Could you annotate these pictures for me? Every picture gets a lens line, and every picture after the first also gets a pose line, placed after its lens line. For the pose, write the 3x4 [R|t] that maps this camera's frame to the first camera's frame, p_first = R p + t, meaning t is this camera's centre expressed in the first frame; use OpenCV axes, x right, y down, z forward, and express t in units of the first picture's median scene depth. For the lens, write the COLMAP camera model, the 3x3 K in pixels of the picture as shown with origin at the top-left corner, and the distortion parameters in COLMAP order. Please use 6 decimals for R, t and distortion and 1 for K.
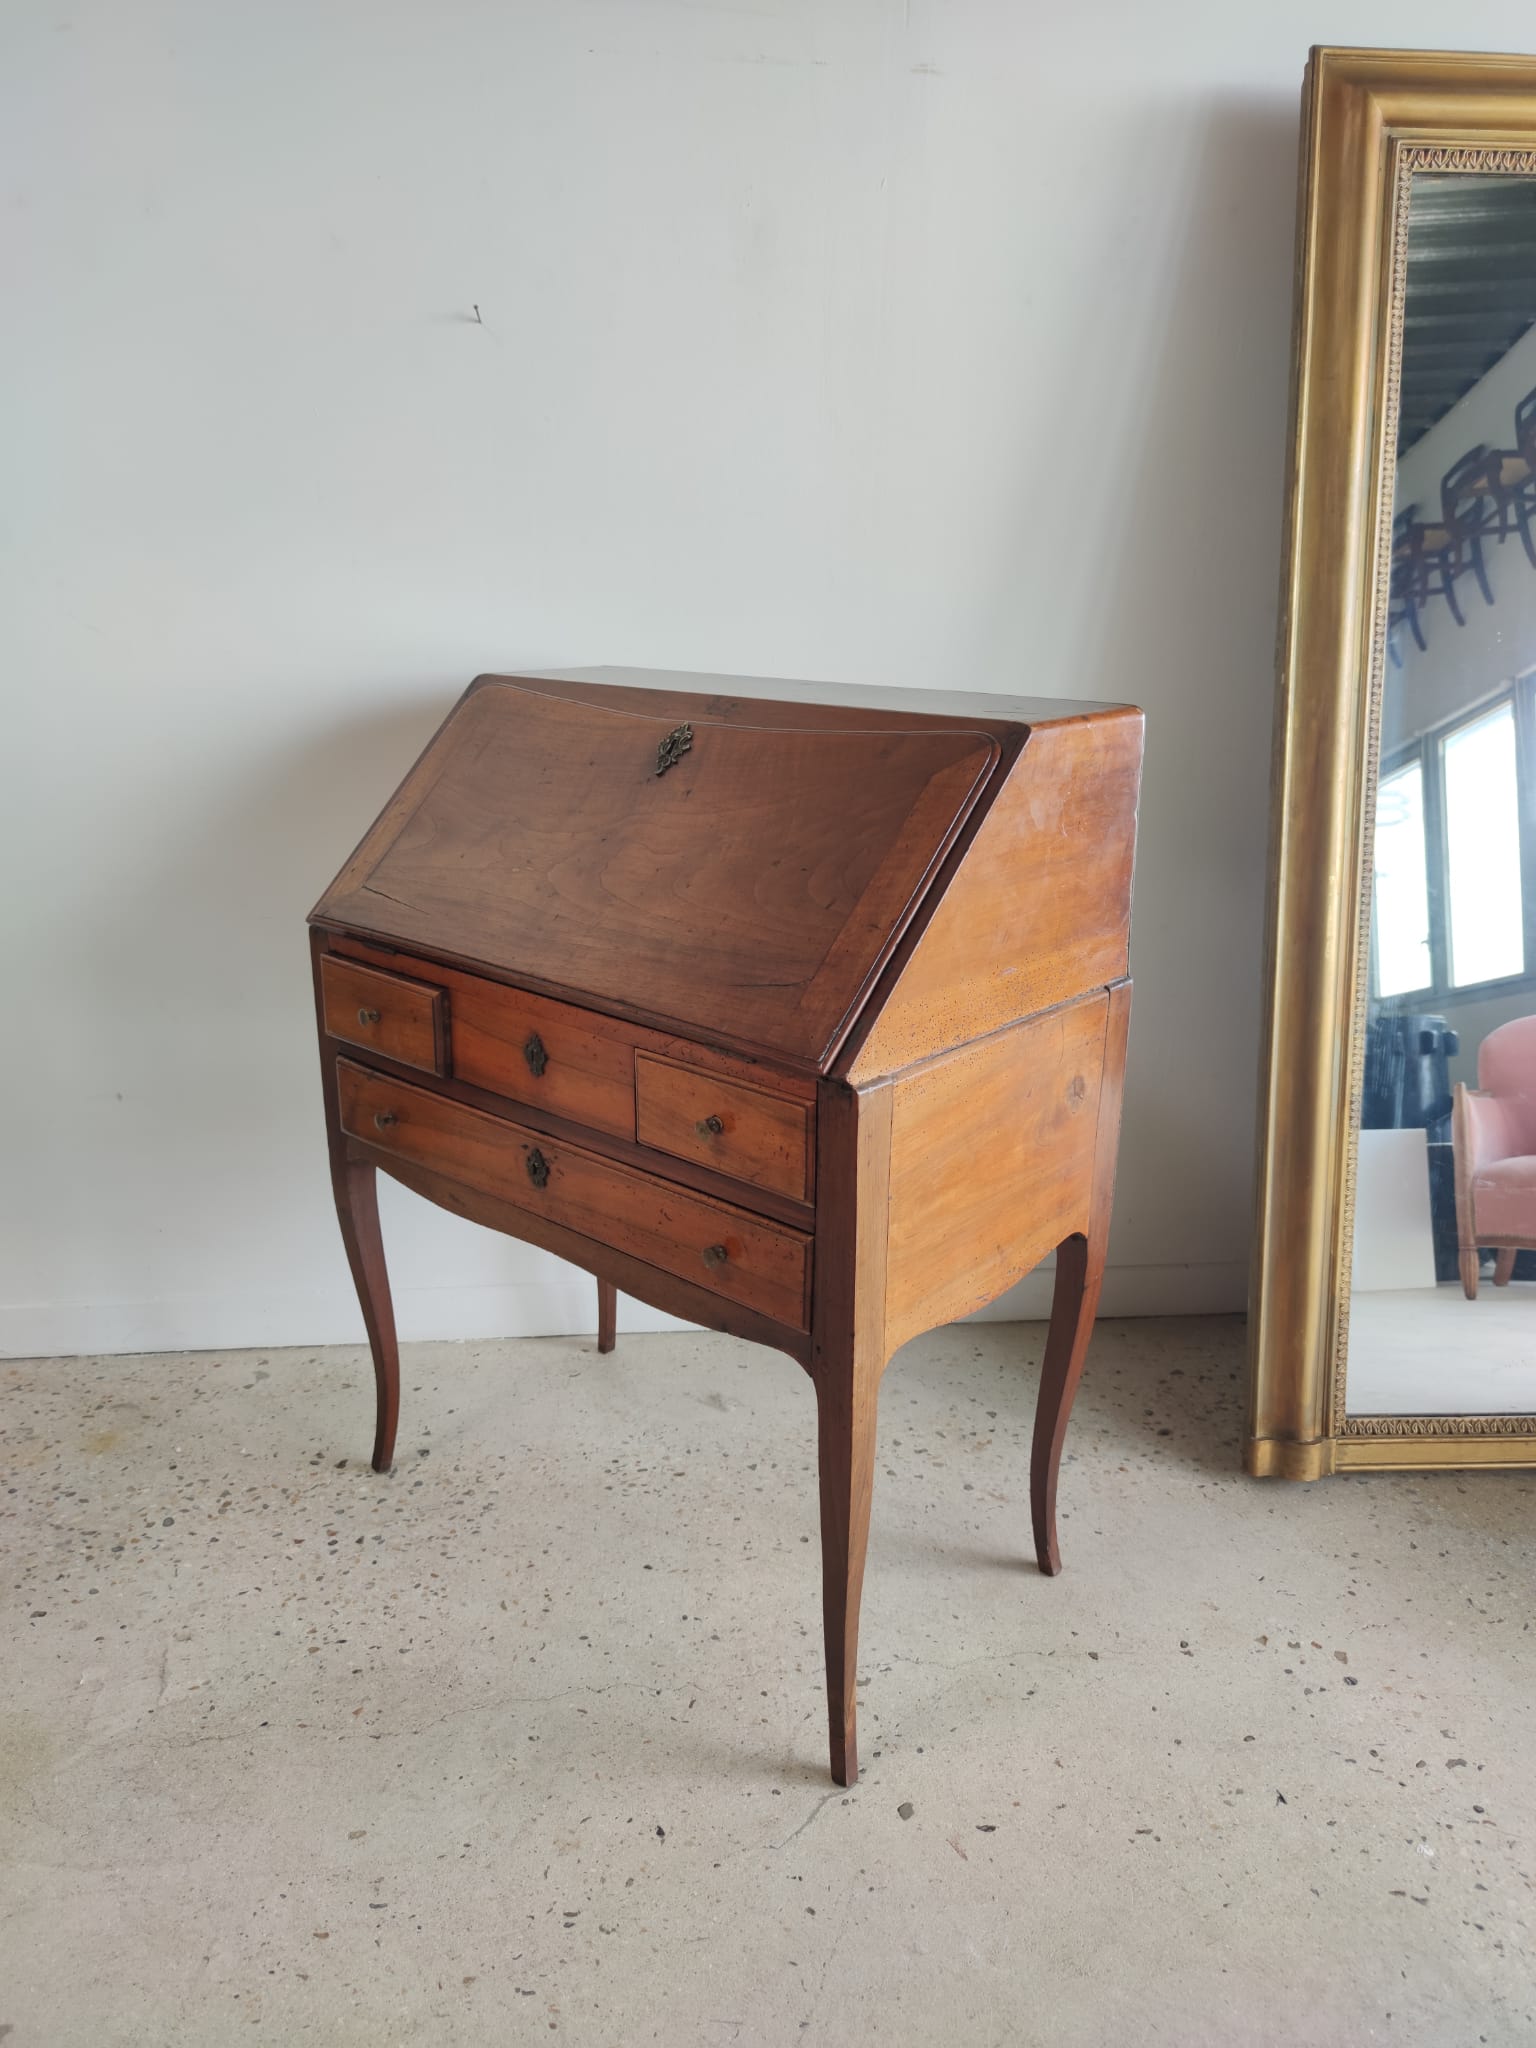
lens RADIAL K [[1466.9, 0, 782.4], [0, 1466.9, 1043.9], [0, 0, 1]] dist [0.042912, -0.044174]
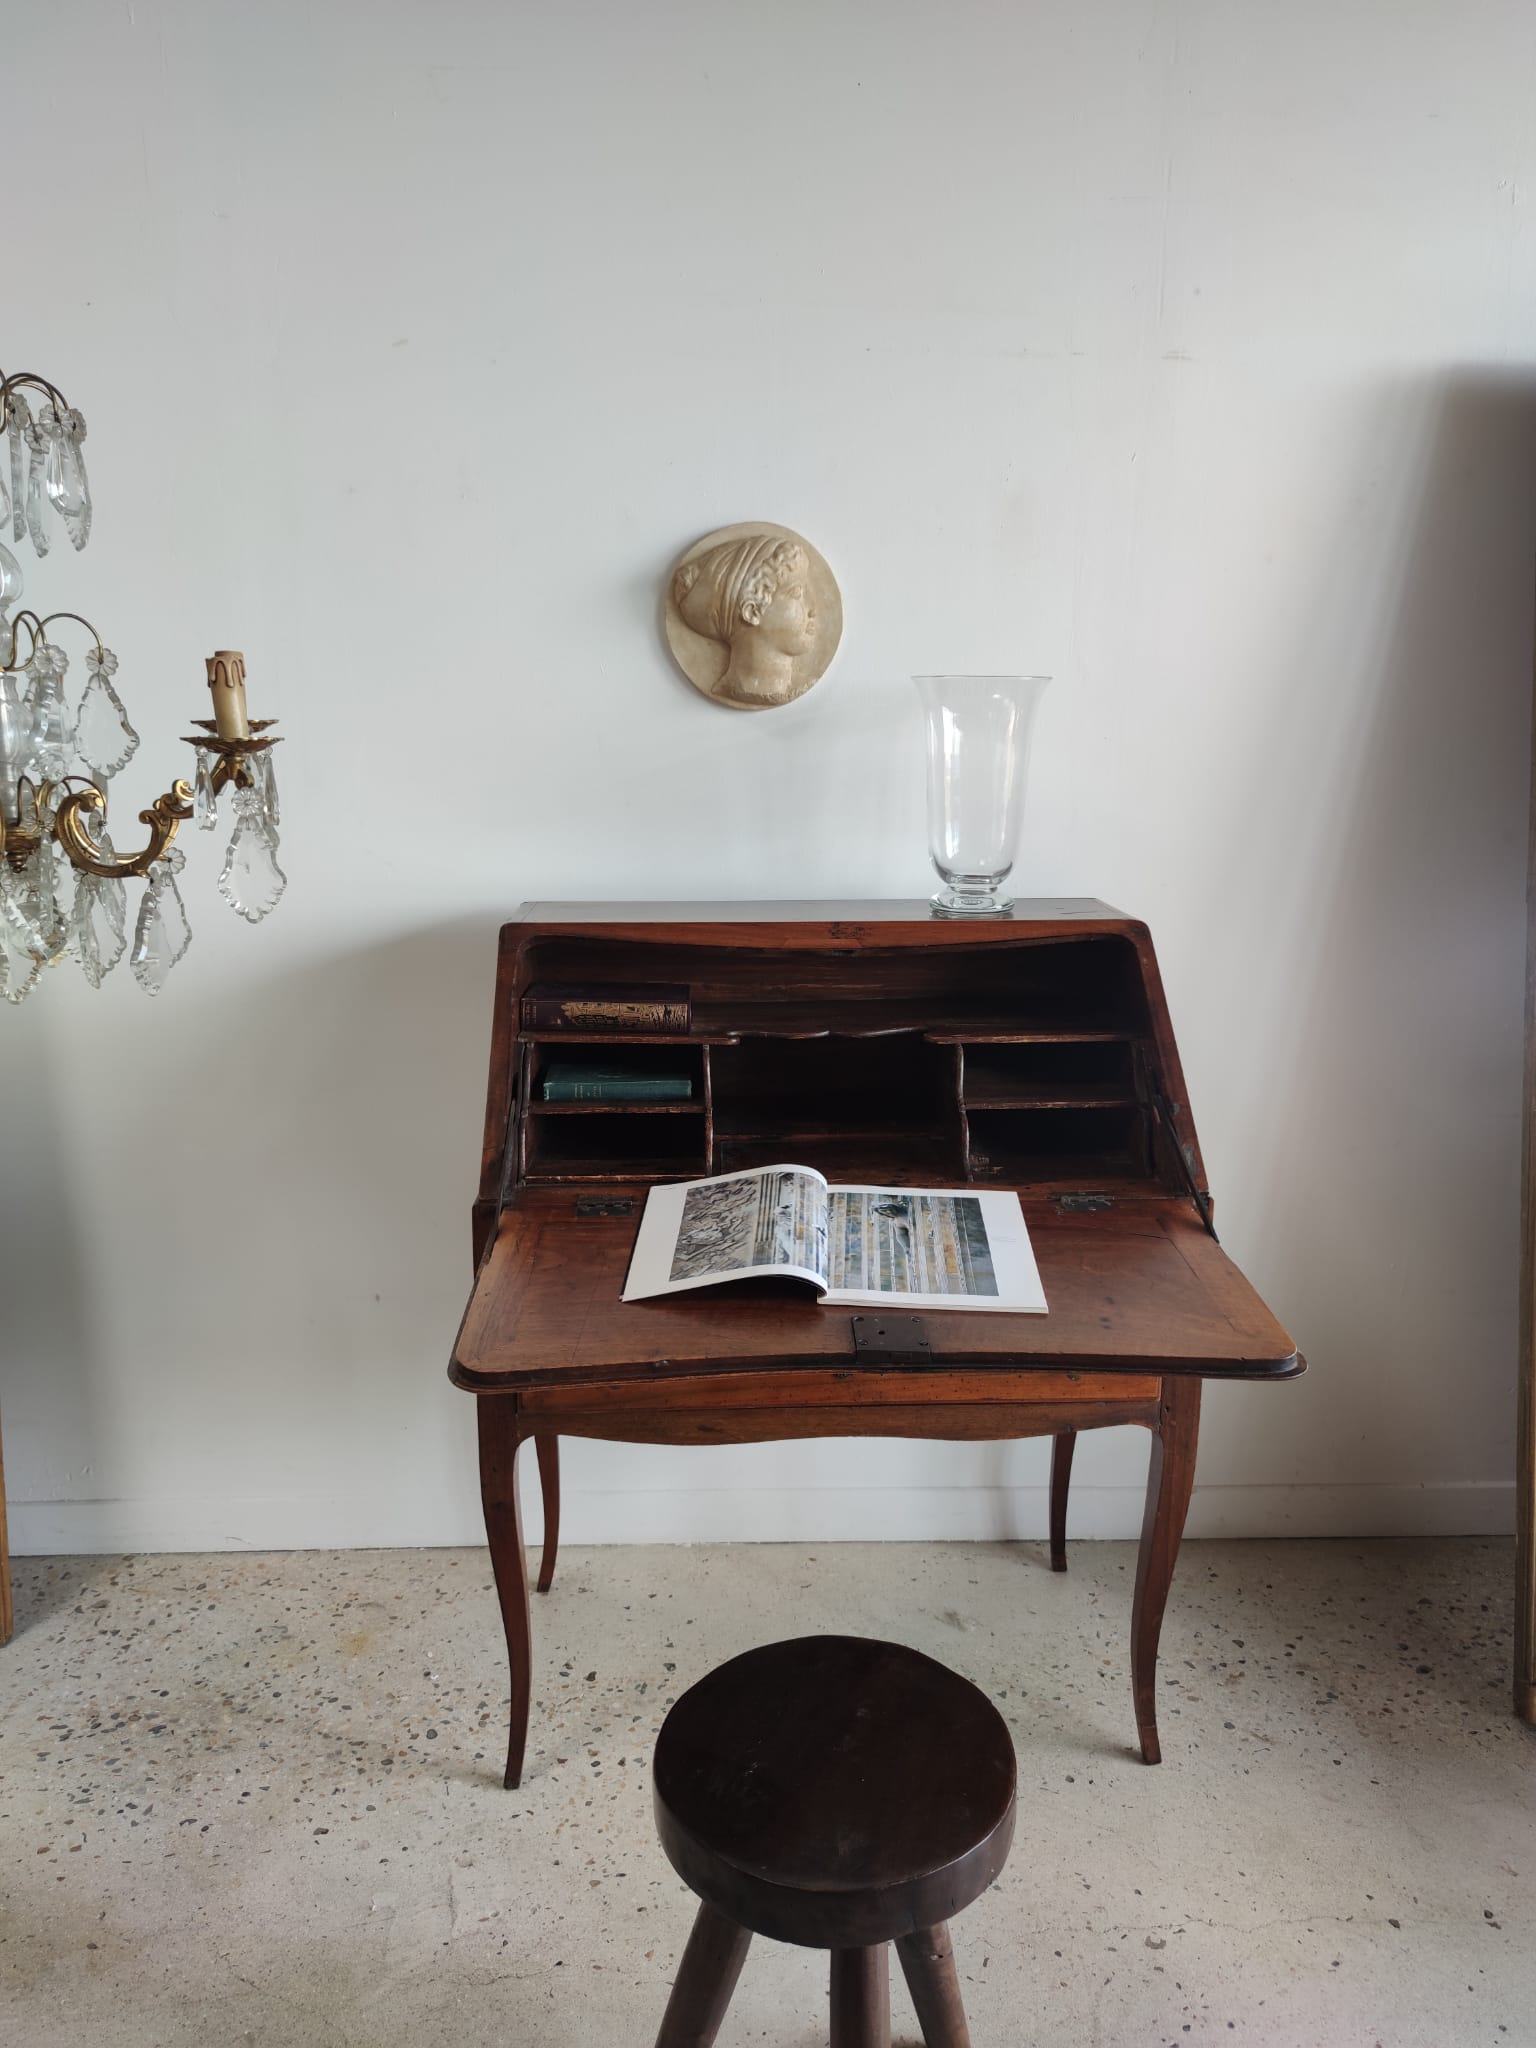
lens RADIAL K [[1466.9, 0, 771.2], [0, 1466.9, 1041.0], [0, 0, 1]] dist [0.042912, -0.044174]
pose [[0.998059, 0.006088, -0.061985, -0.126892], [-0.012023, 0.995324, -0.095837, -0.056255], [0.061112, 0.096396, 0.993465, -0.037922]]
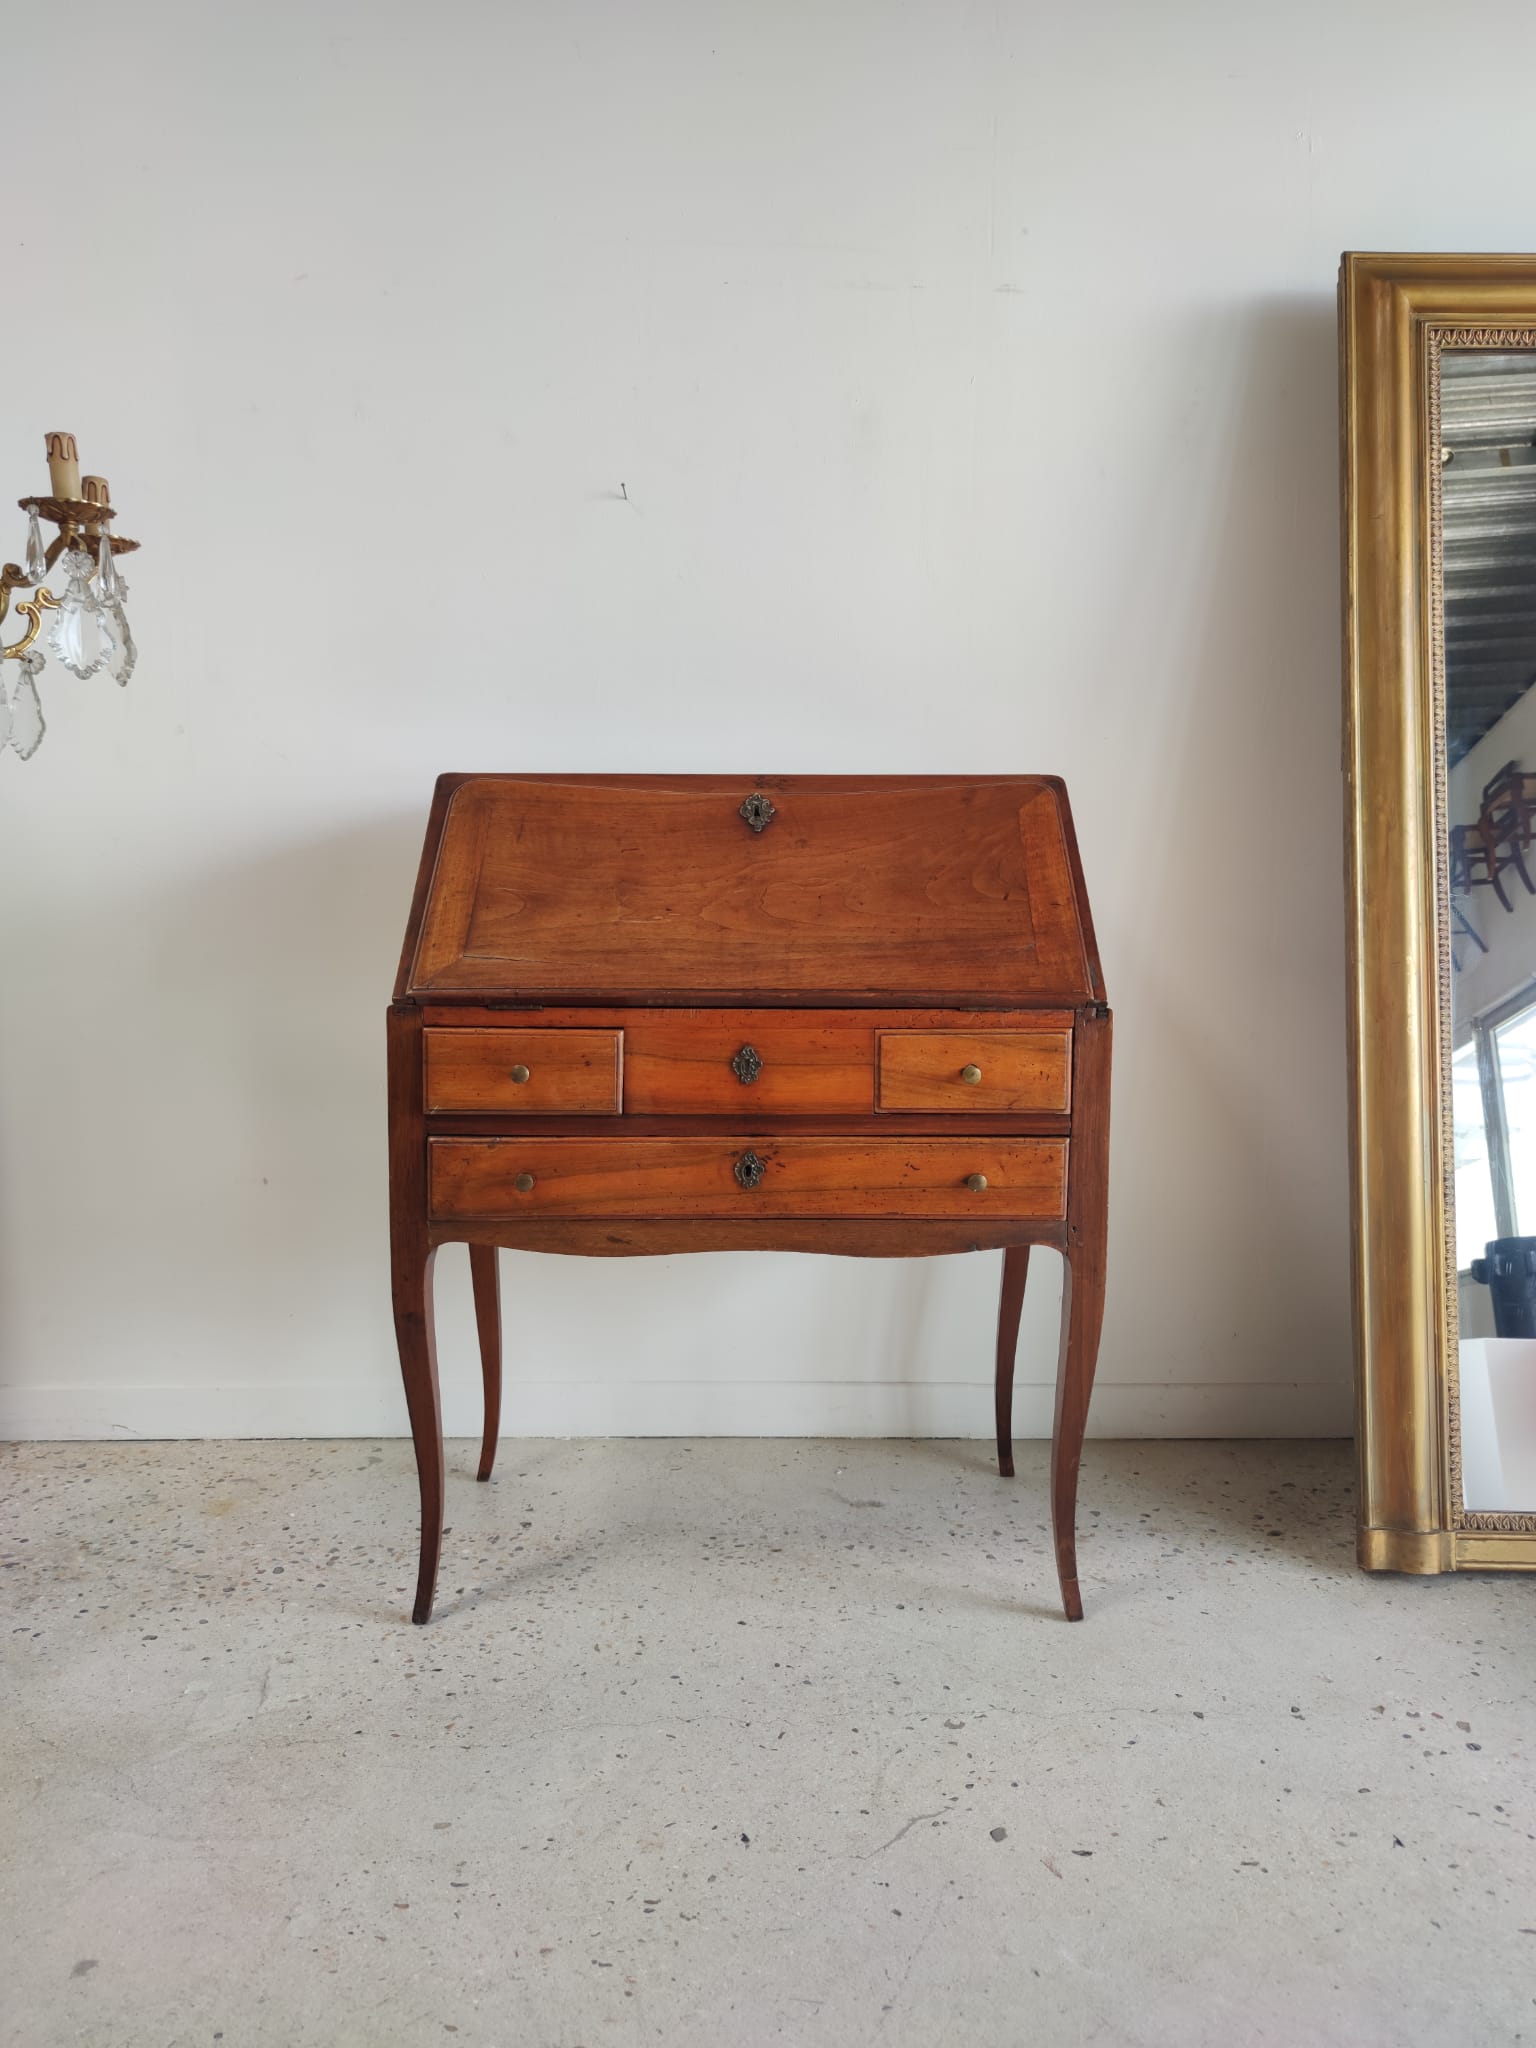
lens RADIAL K [[1466.9, 0, 785.9], [0, 1466.9, 1039.8], [0, 0, 1]] dist [0.042912, -0.044174]
pose [[0.996791, 0.003347, -0.079977, 0.016444], [-0.018978, 0.980521, -0.195496, 0.160755], [0.077765, 0.196386, 0.977438, -0.046684]]
